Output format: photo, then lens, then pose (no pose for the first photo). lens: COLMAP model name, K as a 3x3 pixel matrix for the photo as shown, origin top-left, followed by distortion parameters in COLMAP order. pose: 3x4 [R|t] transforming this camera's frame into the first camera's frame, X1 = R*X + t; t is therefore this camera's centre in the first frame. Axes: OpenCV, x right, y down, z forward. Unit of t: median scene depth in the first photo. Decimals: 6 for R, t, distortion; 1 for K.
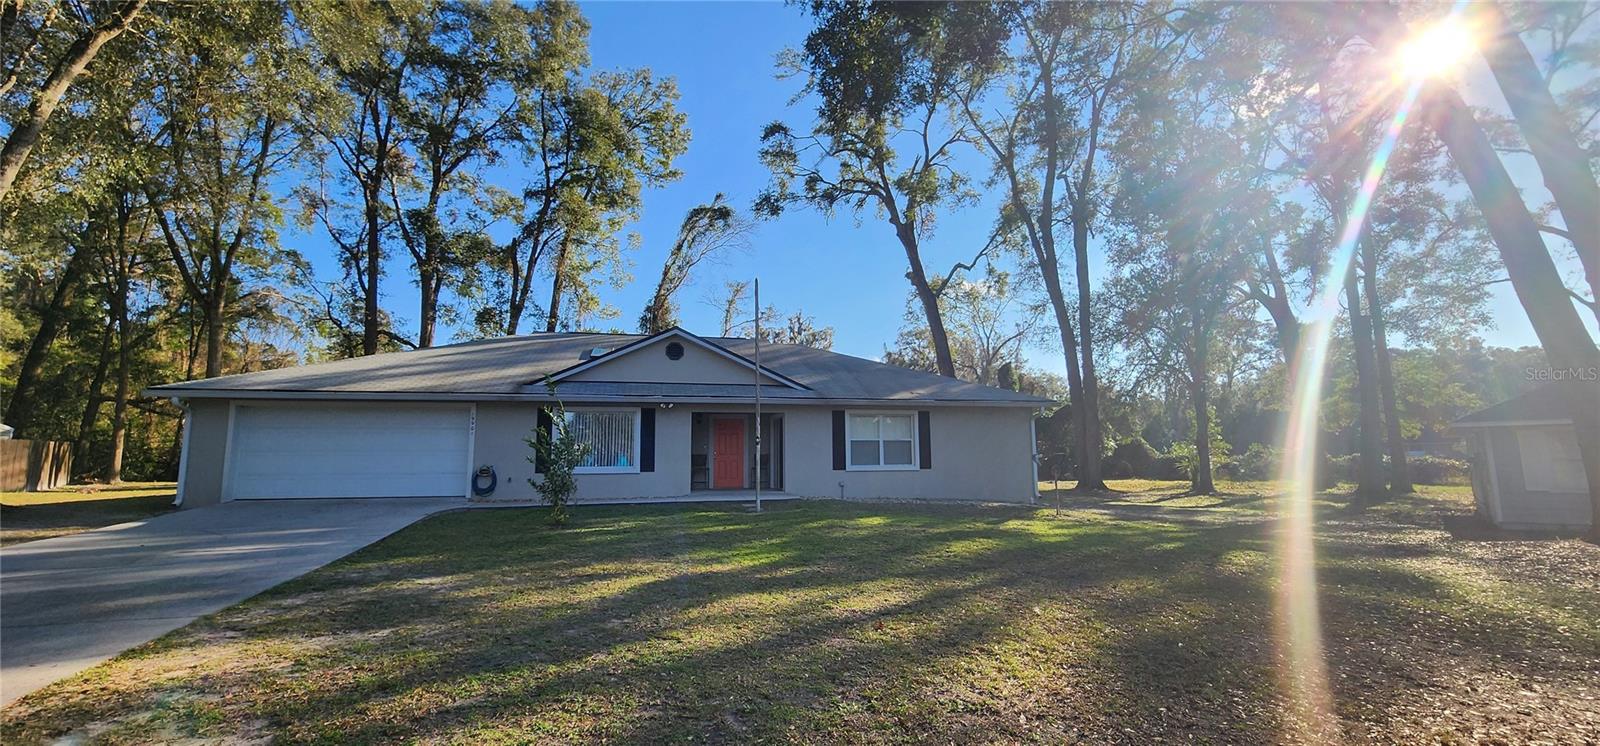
lens RADIAL K [[657.4, 0, 798.9], [0, 657.4, 377.0], [0, 0, 1]] dist [0.000477, 0.000371]
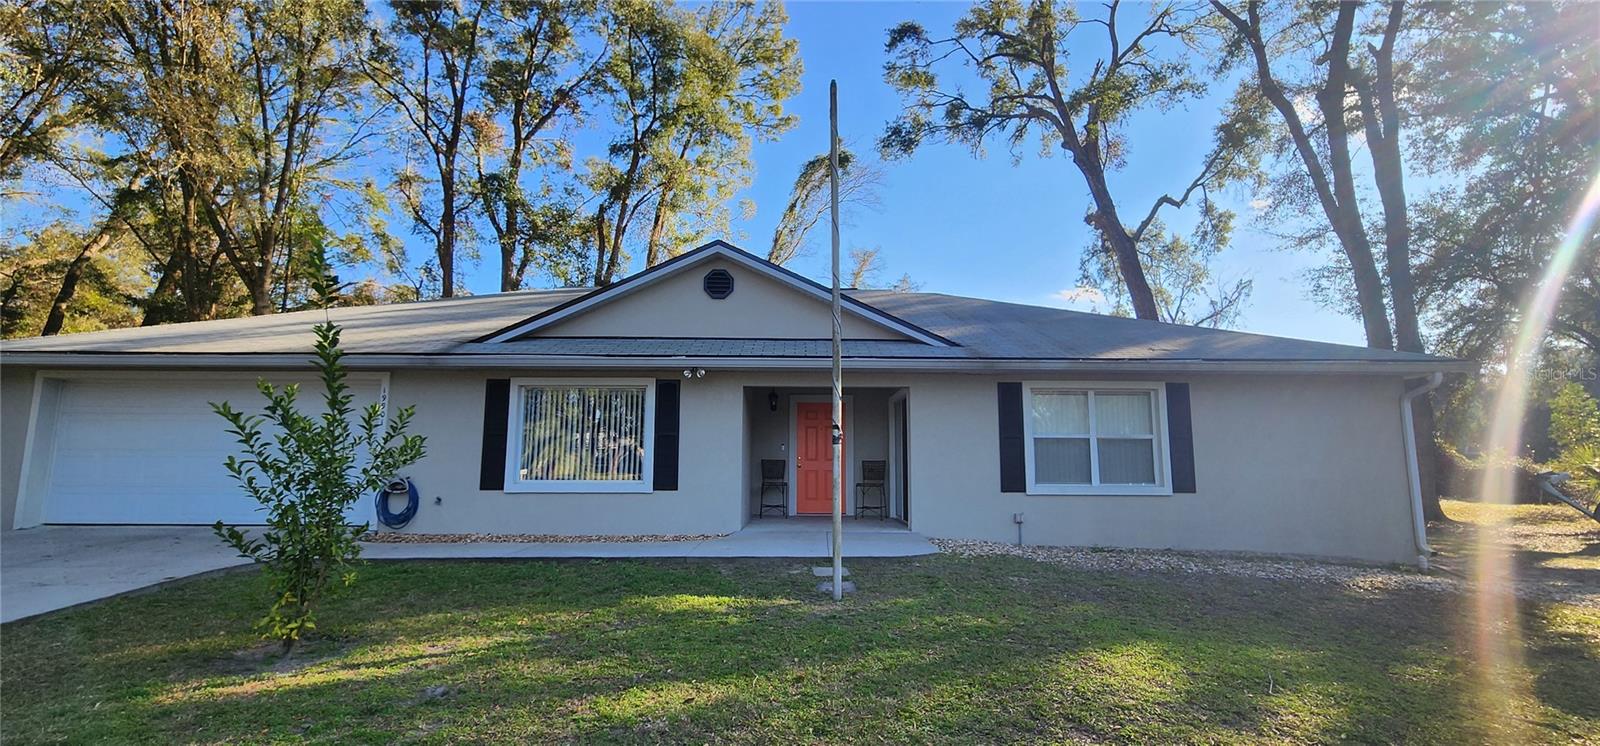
lens RADIAL K [[657.4, 0, 798.9], [0, 657.4, 377.0], [0, 0, 1]] dist [0.000477, 0.000371]
pose [[0.976505, -0.014691, -0.214993, 0.003092], [0.014545, 0.999892, -0.002258, 0.022724], [0.215002, -0.000922, 0.976613, 0.218102]]
